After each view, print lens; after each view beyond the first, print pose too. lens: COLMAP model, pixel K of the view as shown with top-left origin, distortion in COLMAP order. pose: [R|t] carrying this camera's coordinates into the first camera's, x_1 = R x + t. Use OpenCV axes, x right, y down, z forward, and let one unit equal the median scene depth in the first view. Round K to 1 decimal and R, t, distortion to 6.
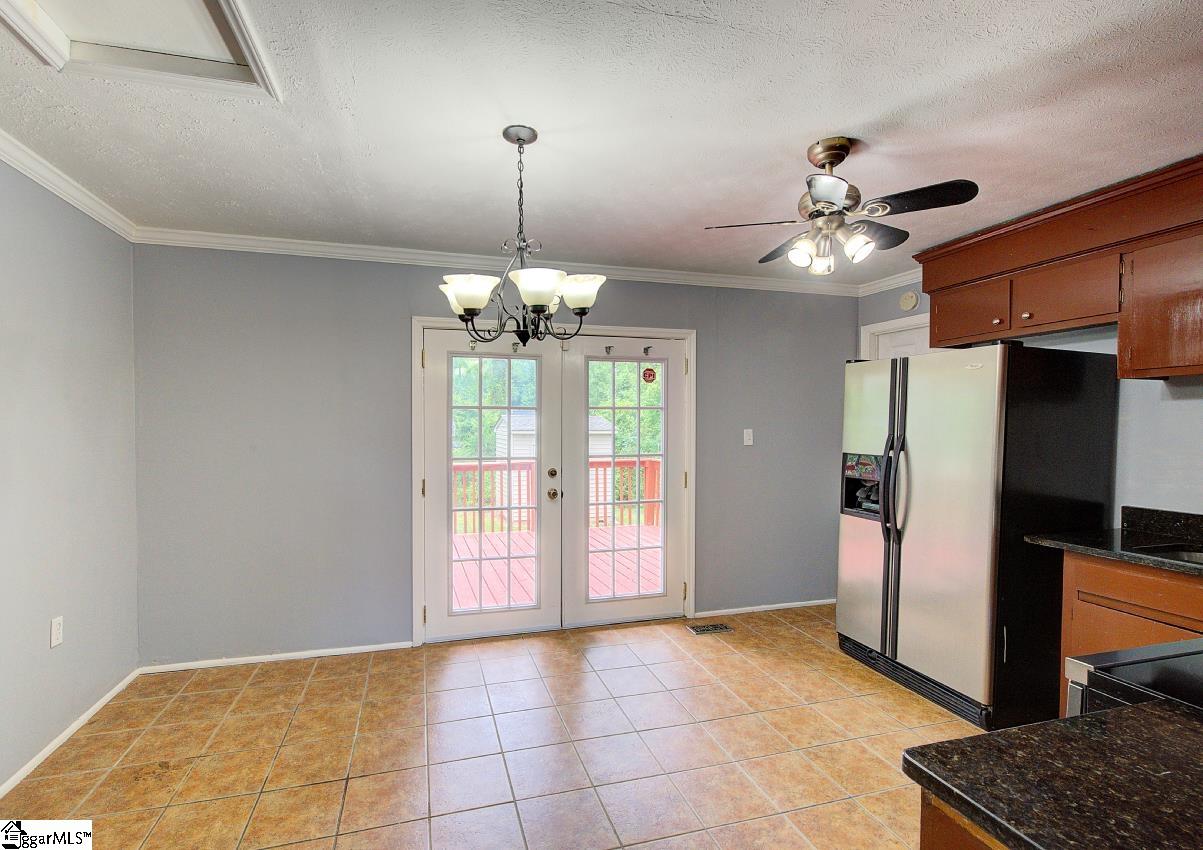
lens RADIAL K [[548.9, 0, 591.4], [0, 548.9, 425.5], [0, 0, 1]] dist [0.003247, 0.000129]
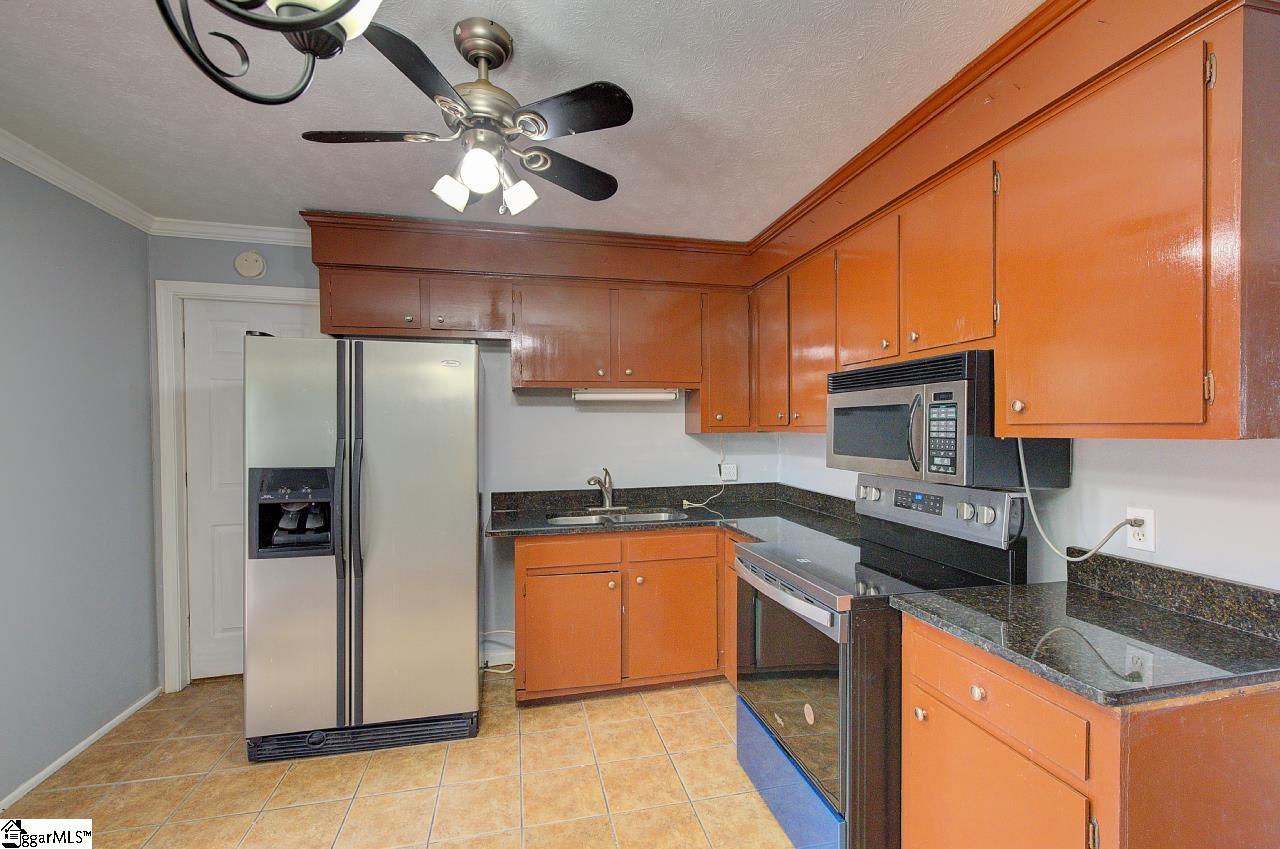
lens RADIAL K [[552.4, 0, 638.8], [0, 552.4, 432.7], [0, 0, 1]] dist [-0.000102, 0.000463]
pose [[0.079315, -0.015037, 0.996736, -0.210765], [0.008195, 0.999862, 0.014432, 0.000261], [-0.996816, 0.007024, 0.079427, 0.568499]]
